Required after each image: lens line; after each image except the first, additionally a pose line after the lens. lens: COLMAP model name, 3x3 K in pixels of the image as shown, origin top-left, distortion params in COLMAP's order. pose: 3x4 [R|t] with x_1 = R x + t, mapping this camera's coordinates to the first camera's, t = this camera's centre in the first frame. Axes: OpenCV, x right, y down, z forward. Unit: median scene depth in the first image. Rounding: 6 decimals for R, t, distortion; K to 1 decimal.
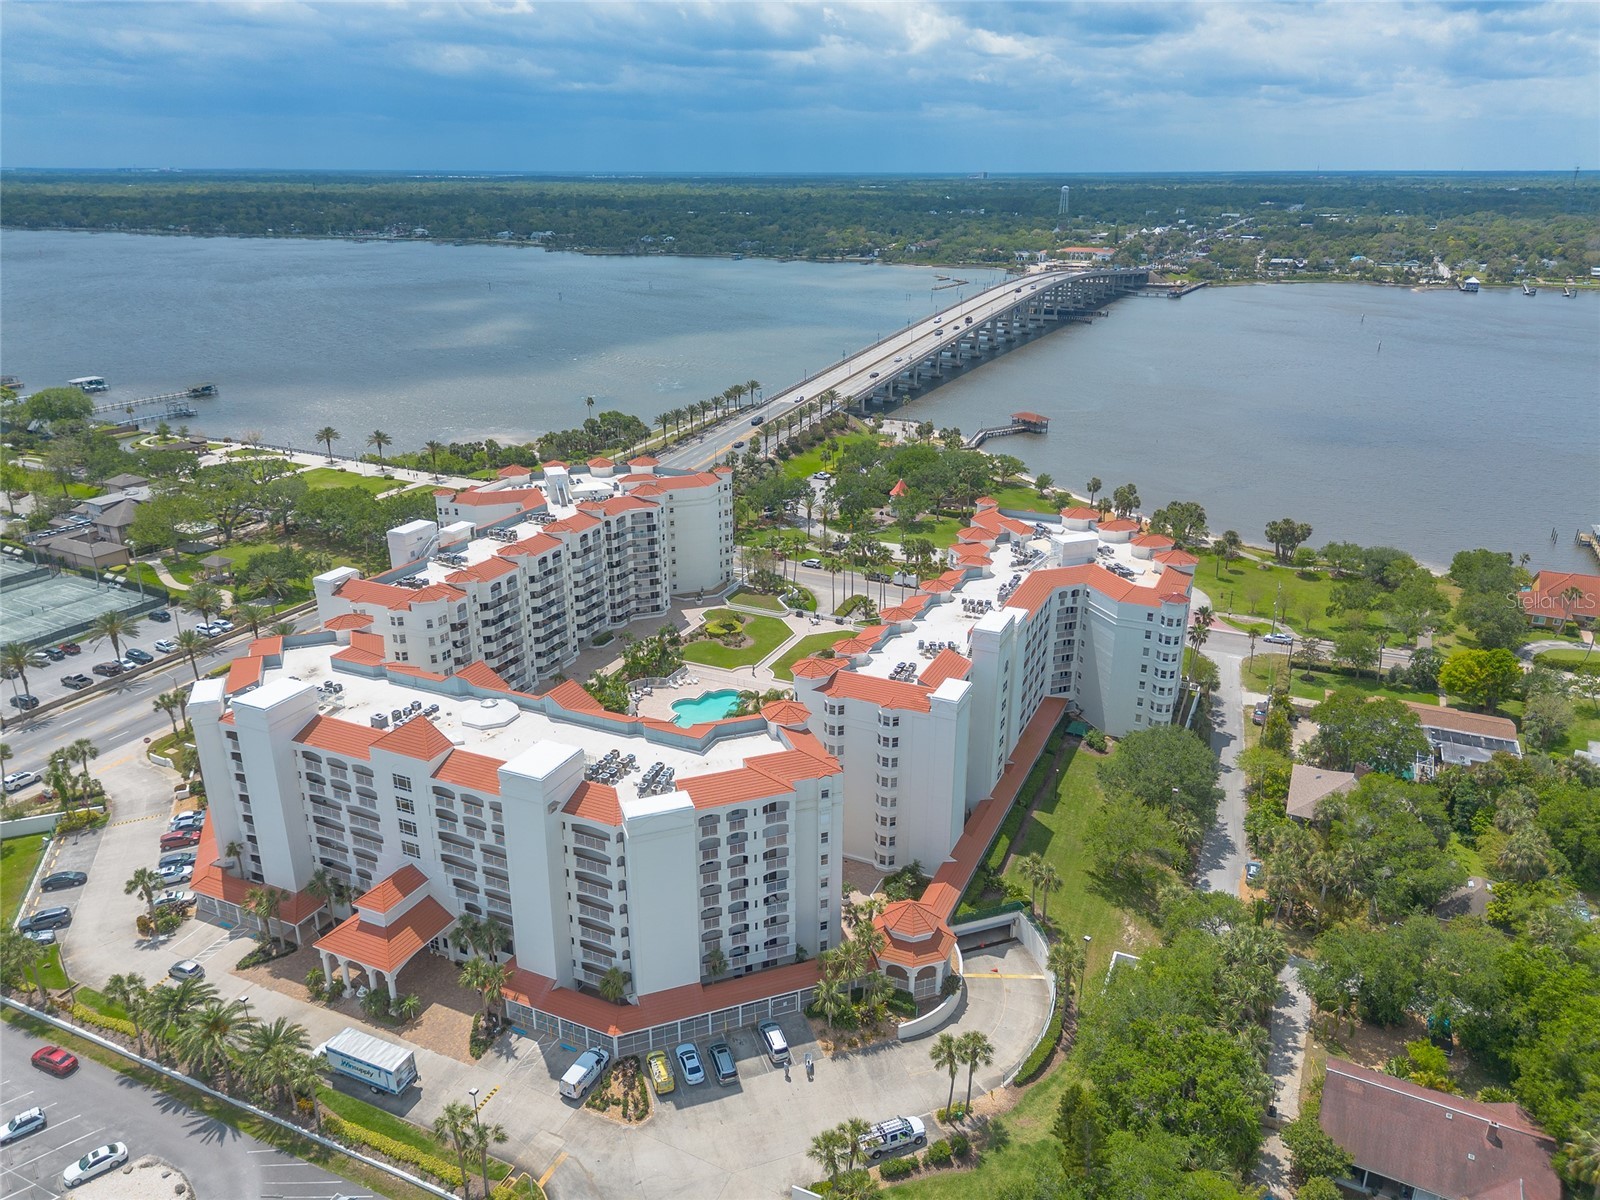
lens RADIAL K [[1127.8, 0, 820.2], [0, 1127.8, 565.2], [0, 0, 1]] dist [0.052045, -0.048861]
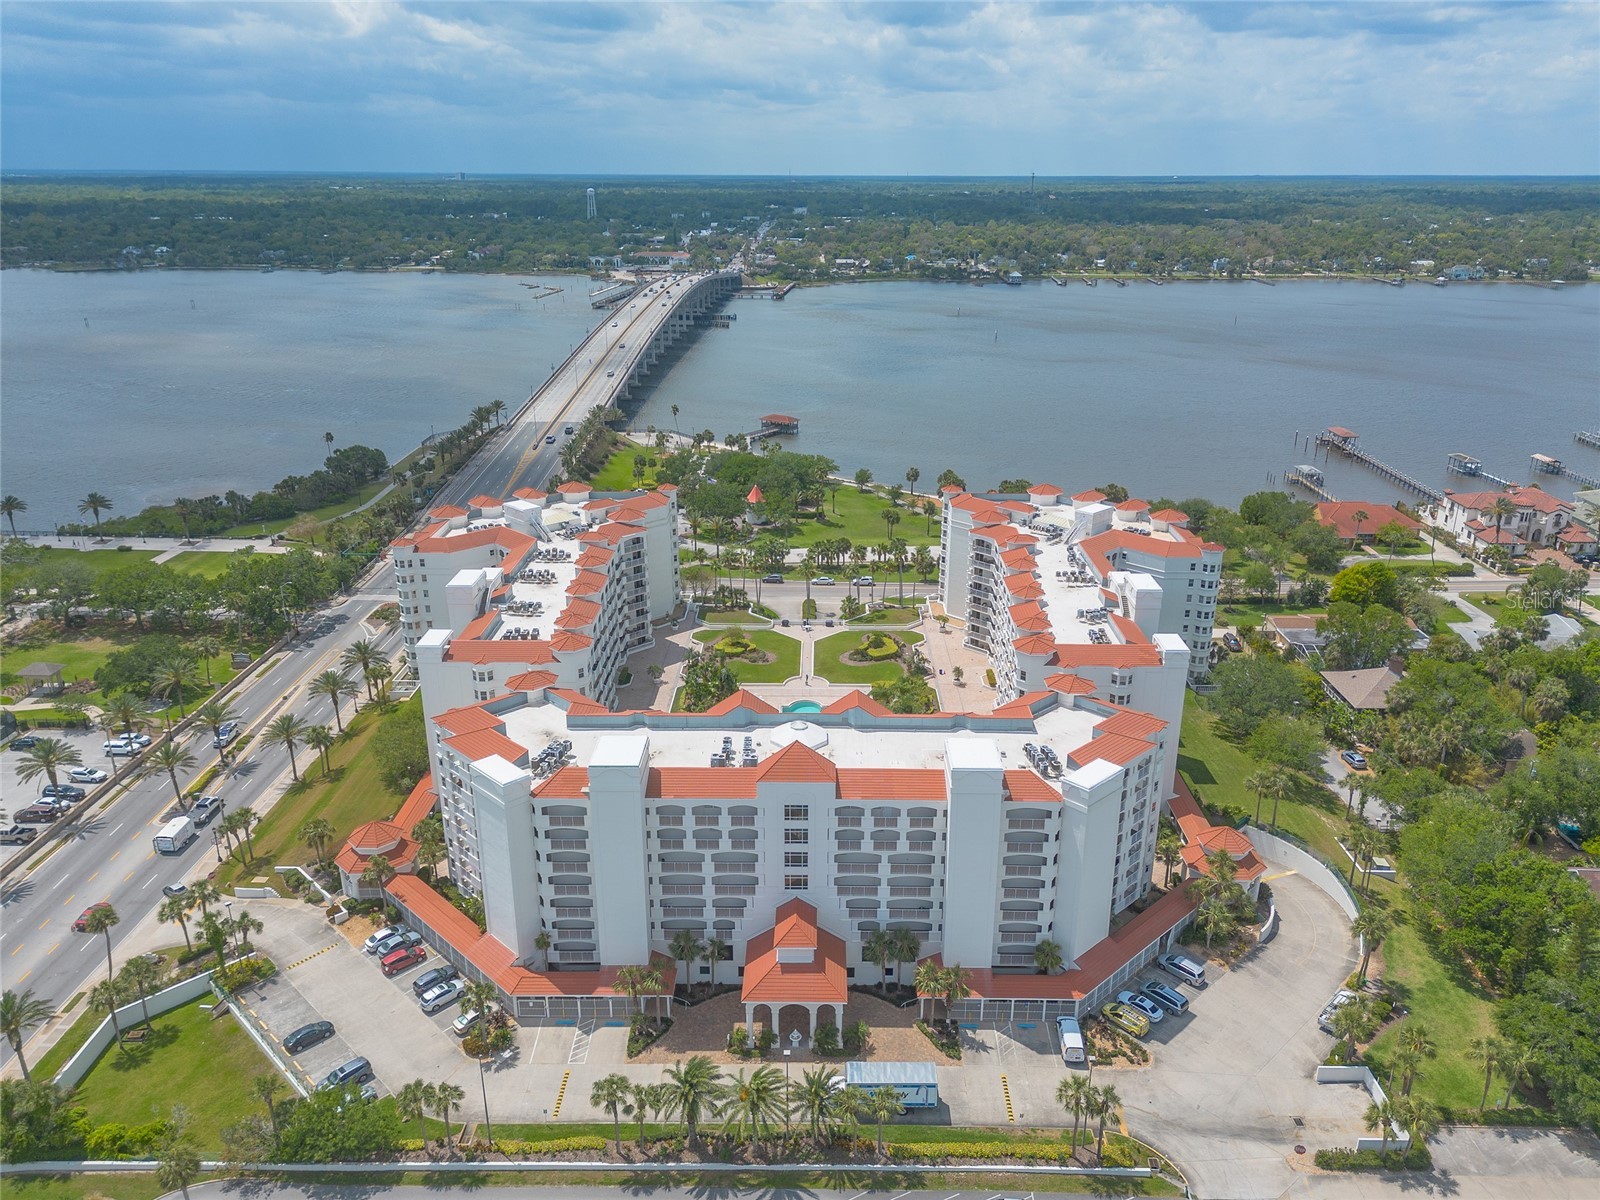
lens RADIAL K [[1173.1, 0, 826.2], [0, 1173.1, 607.4], [0, 0, 1]] dist [0.064859, -0.069930]
pose [[0.912320, -0.139254, 0.385071, -0.465227], [0.132223, 0.990206, 0.044823, -0.014473], [-0.387542, 0.010022, 0.921798, 0.048847]]
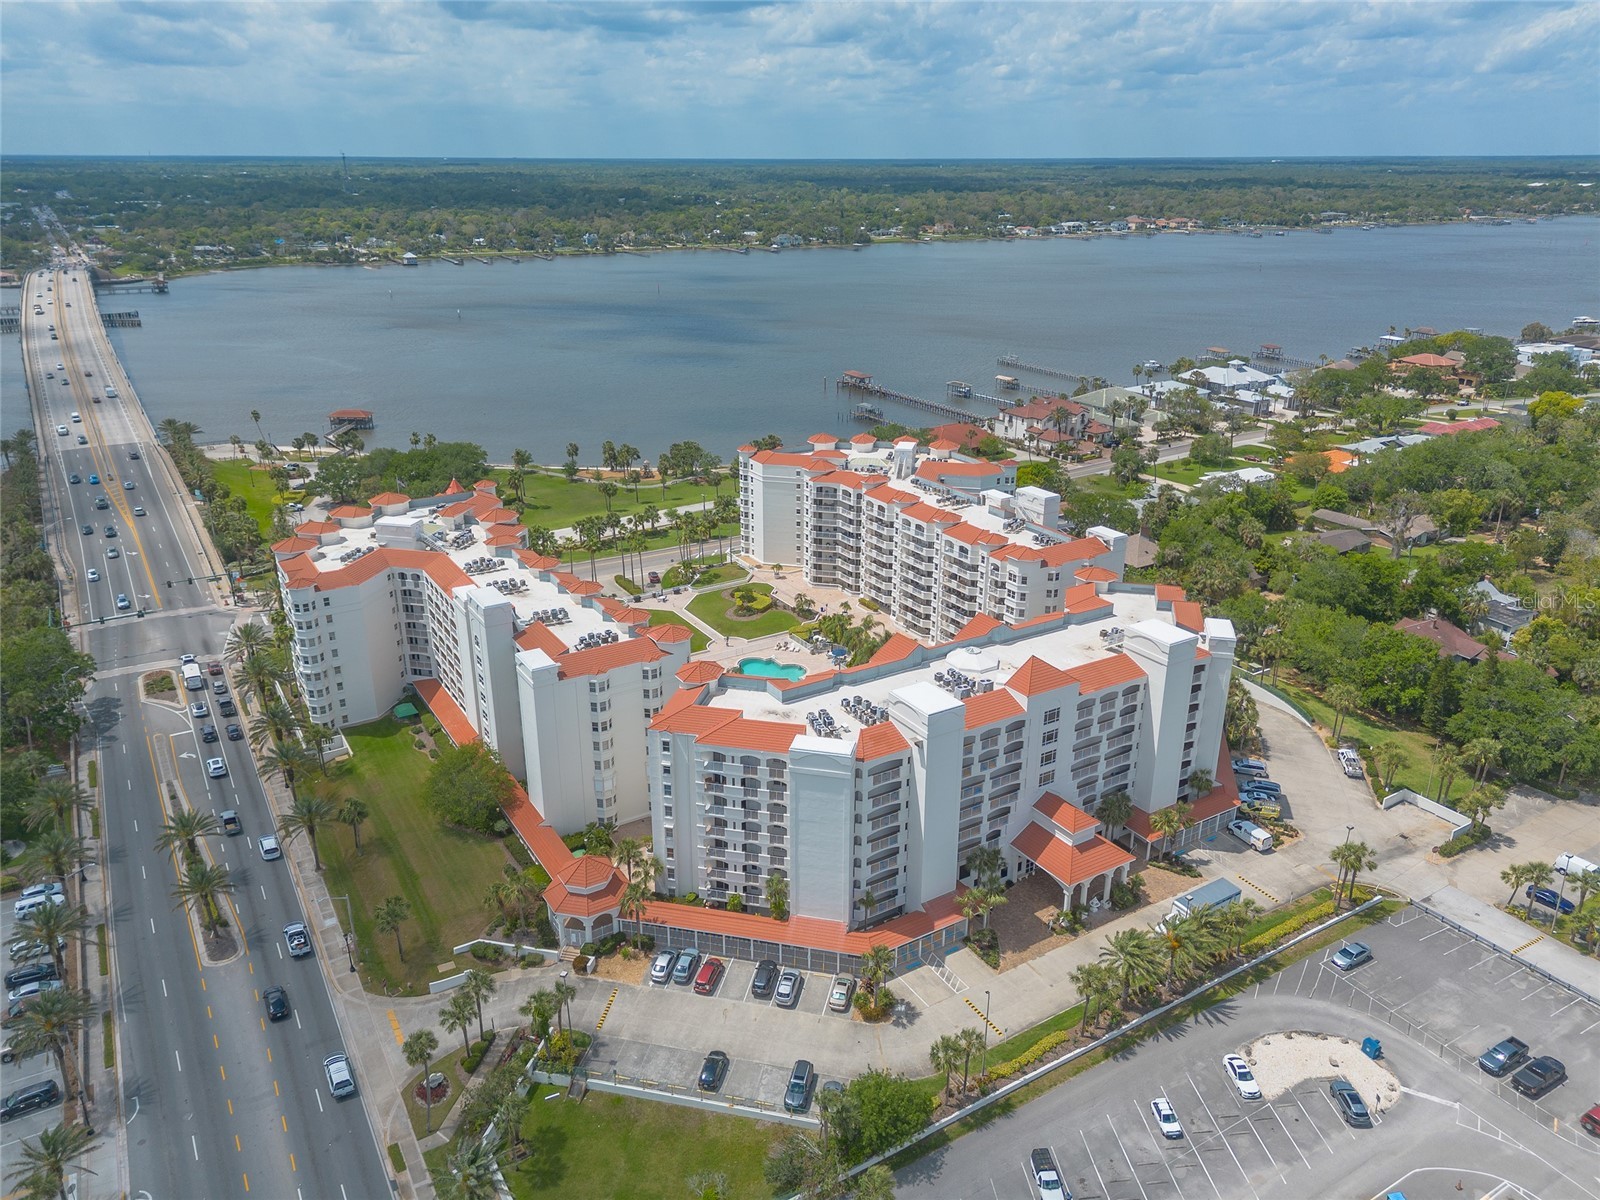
lens RADIAL K [[1123.7, 0, 800.0], [0, 1123.7, 600.0], [0, 0, 1]] dist [0.052011, -0.051954]
pose [[0.562163, -0.302252, 0.769816, -0.857655], [0.271326, 0.946708, 0.173567, -0.108968], [-0.781252, 0.111298, 0.614213, 0.342103]]
